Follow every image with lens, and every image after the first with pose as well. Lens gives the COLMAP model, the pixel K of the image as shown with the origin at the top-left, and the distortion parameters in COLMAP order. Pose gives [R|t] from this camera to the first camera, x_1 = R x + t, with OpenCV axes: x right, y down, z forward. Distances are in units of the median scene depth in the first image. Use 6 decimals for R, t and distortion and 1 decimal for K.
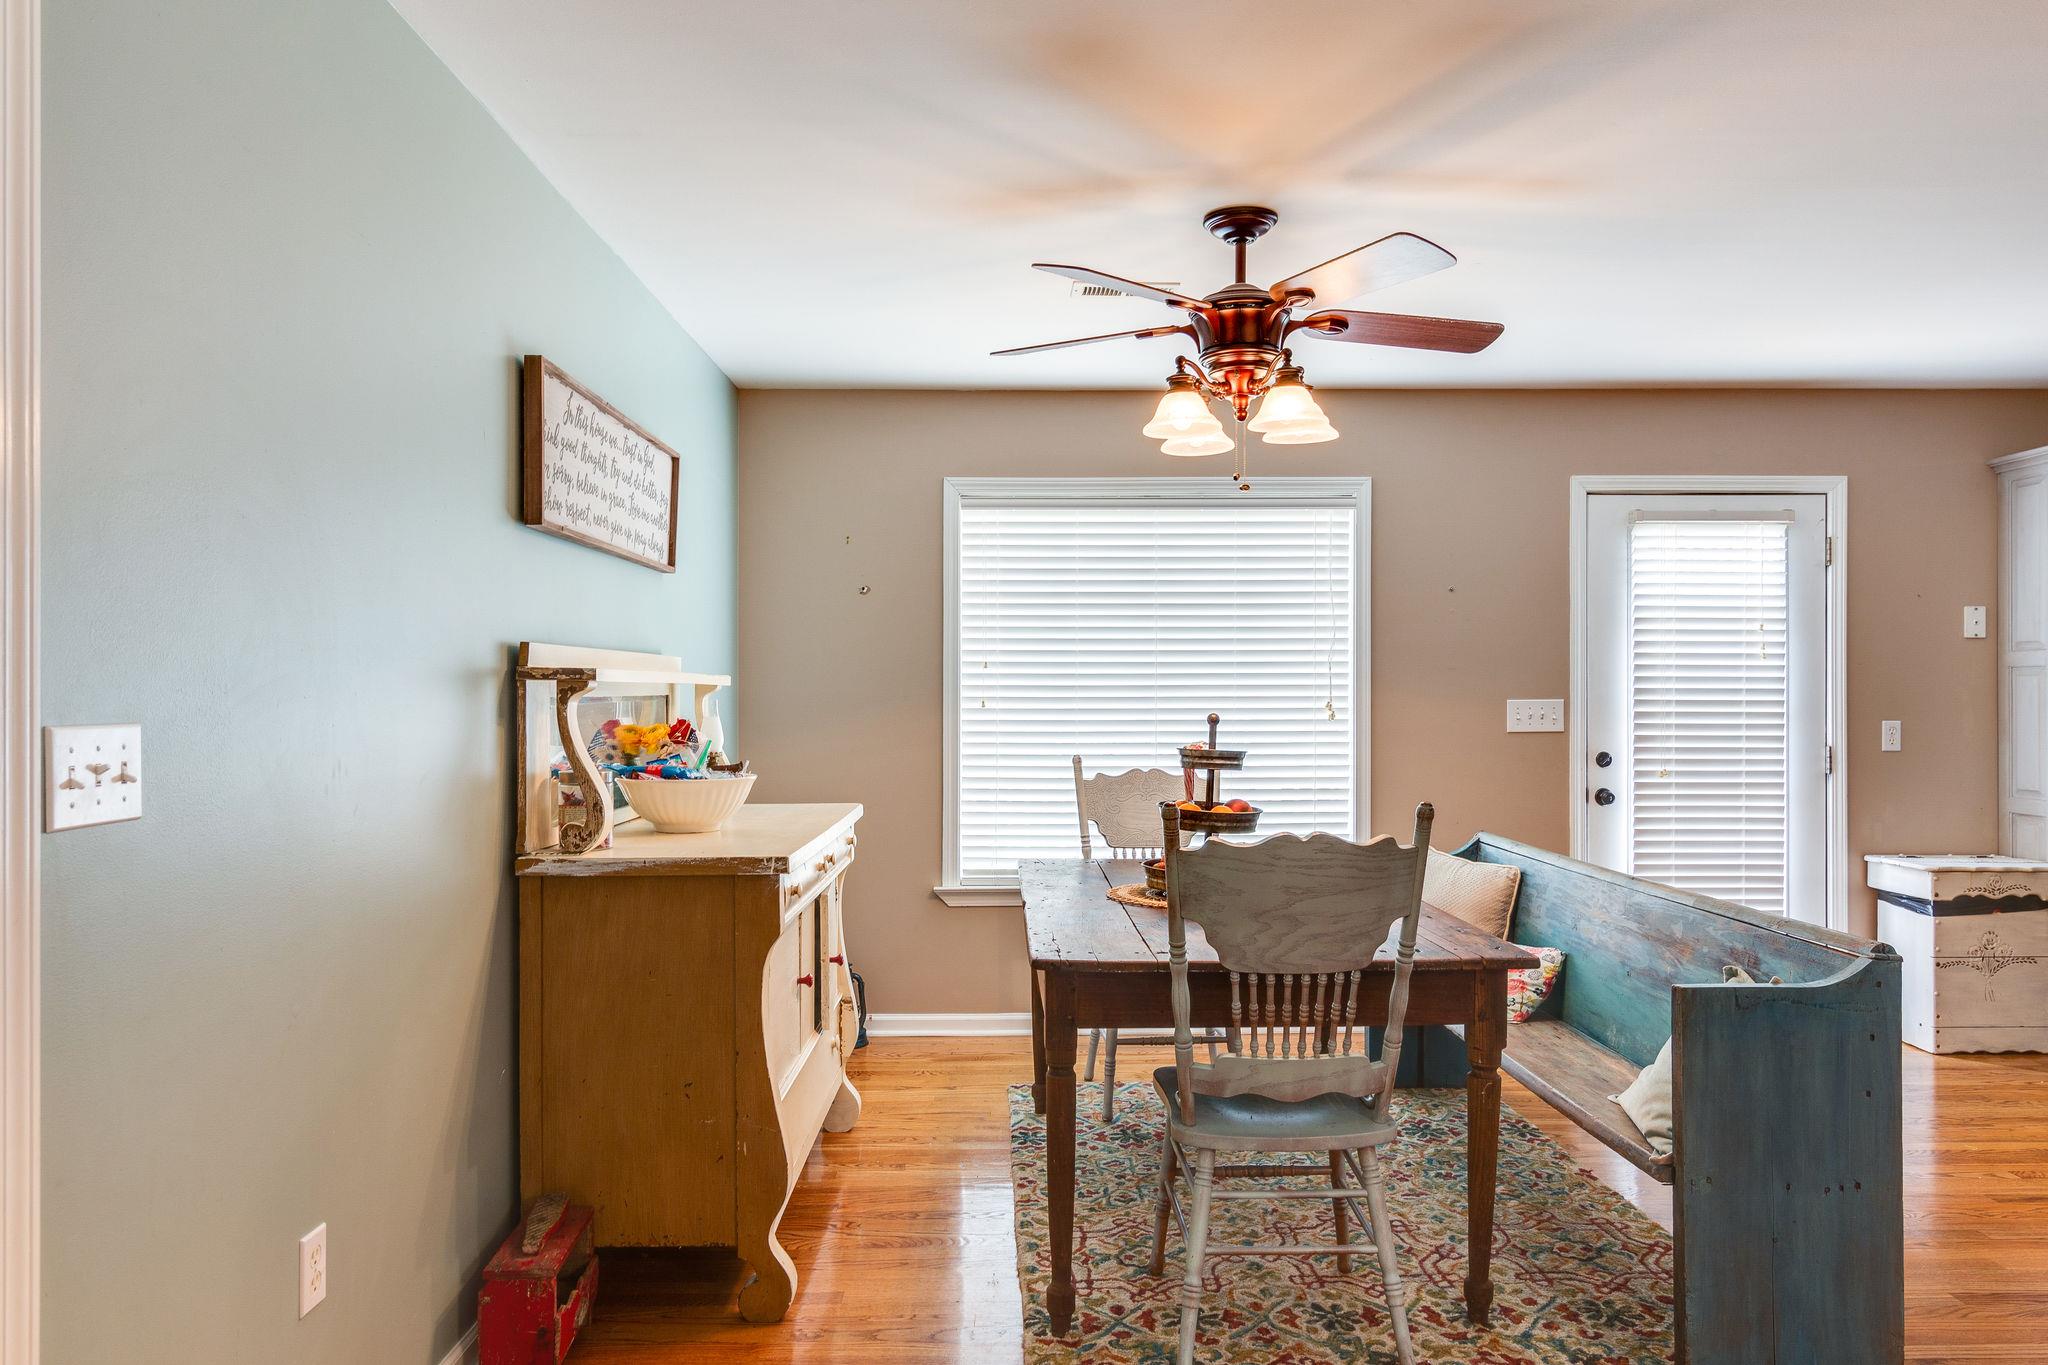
lens RADIAL K [[1447.1, 0, 1023.3], [0, 1447.1, 696.7], [0, 0, 1]] dist [-0.002085, 0.010361]
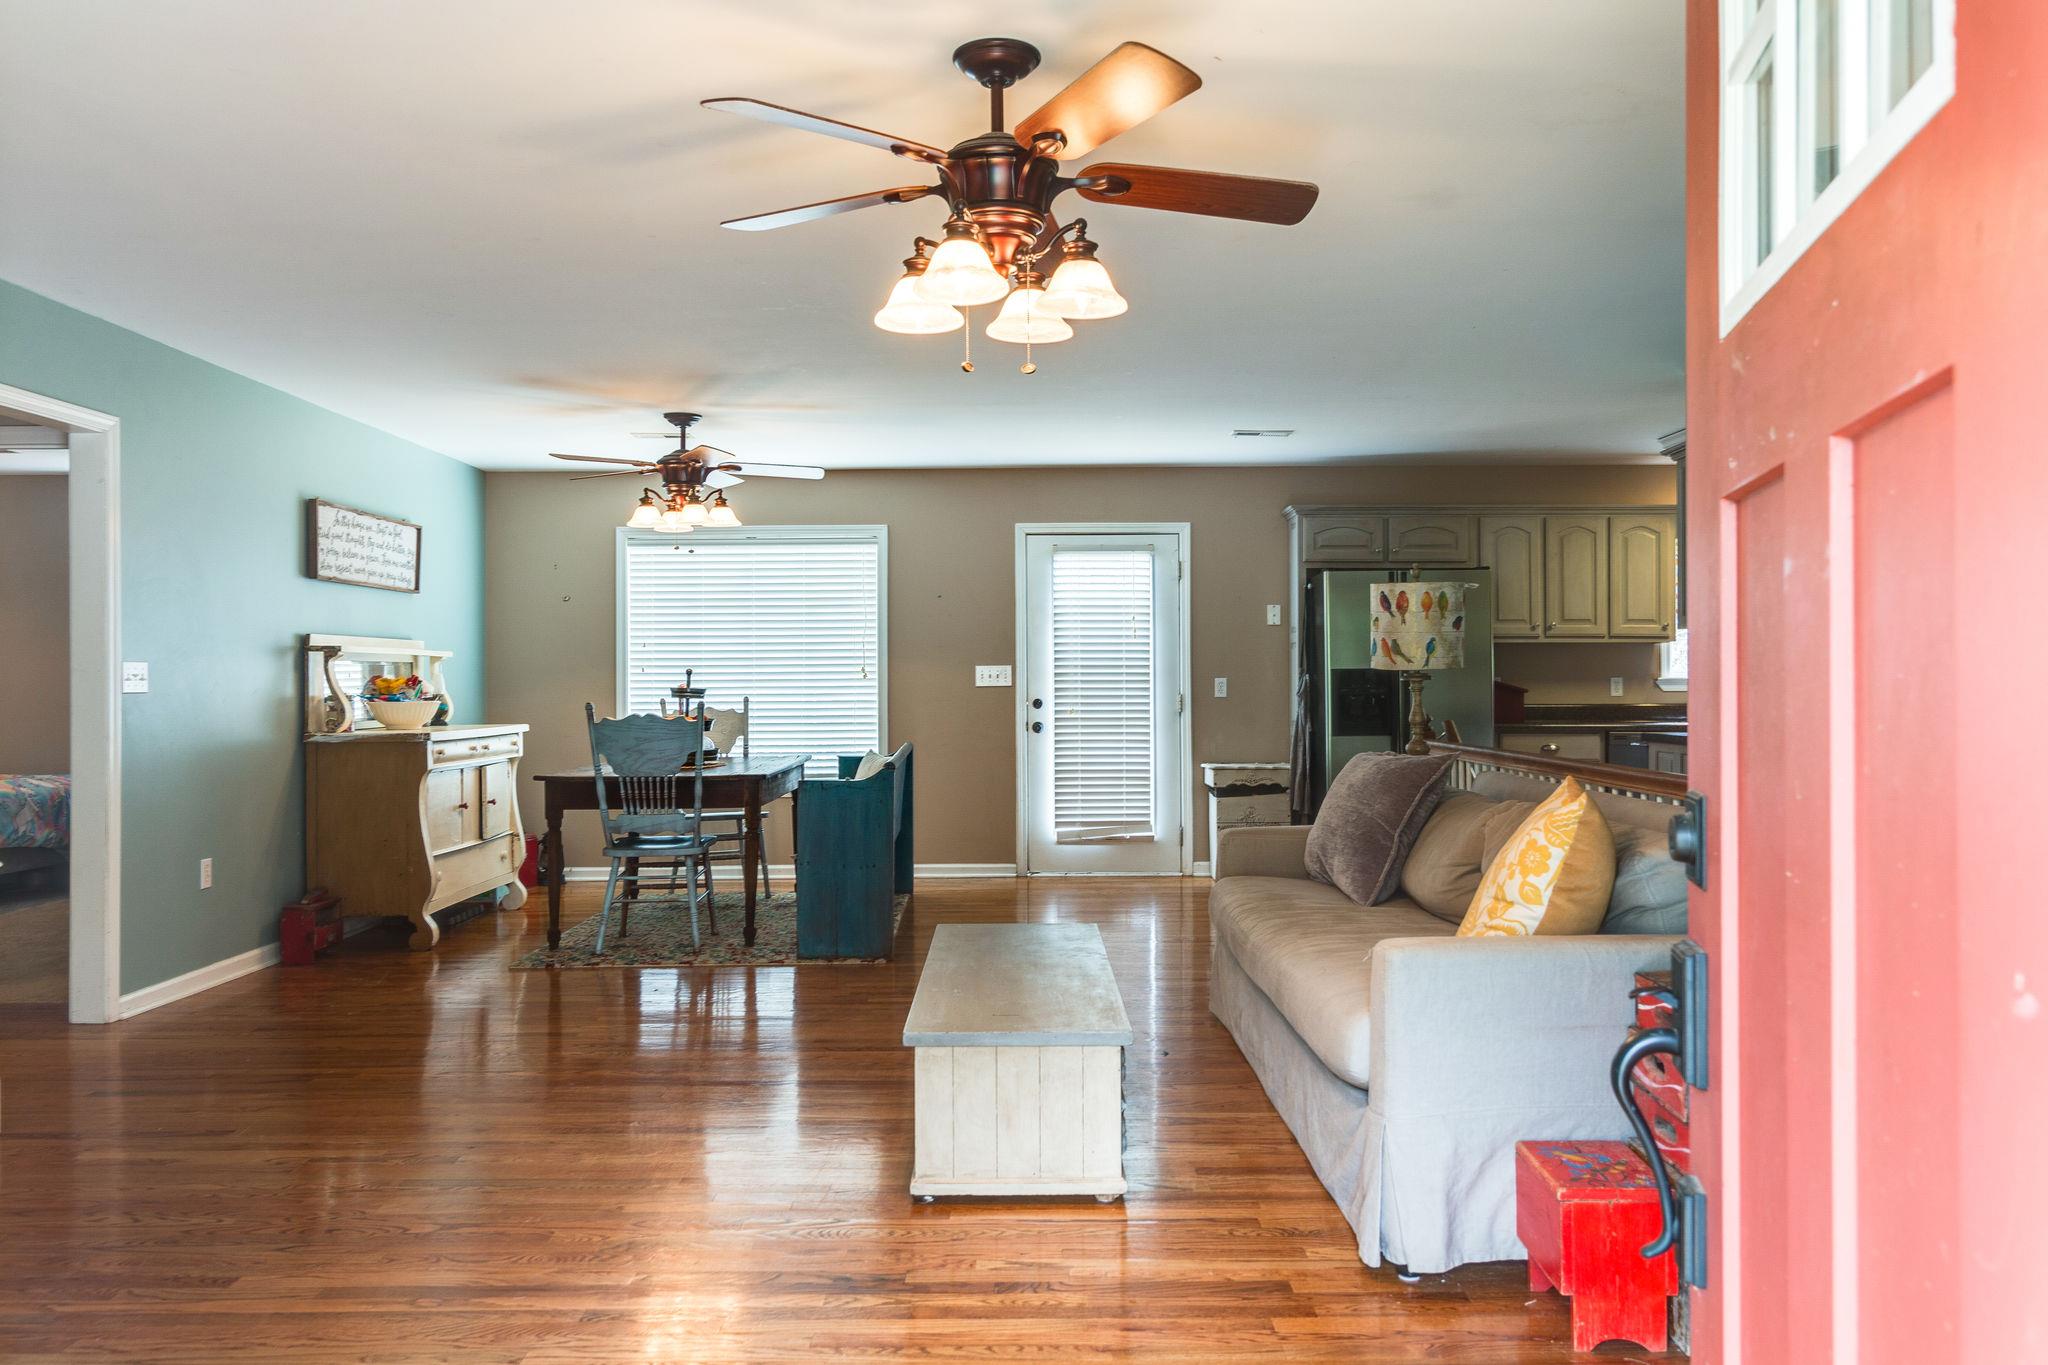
lens RADIAL K [[1639.5, 0, 1036.3], [0, 1639.5, 679.2], [0, 0, 1]] dist [0.006505, -0.010450]
pose [[0.999961, -0.004726, -0.007510, 0.600045], [0.004694, 0.999980, -0.004245, 0.035788], [0.007530, 0.004210, 0.999963, -1.134726]]
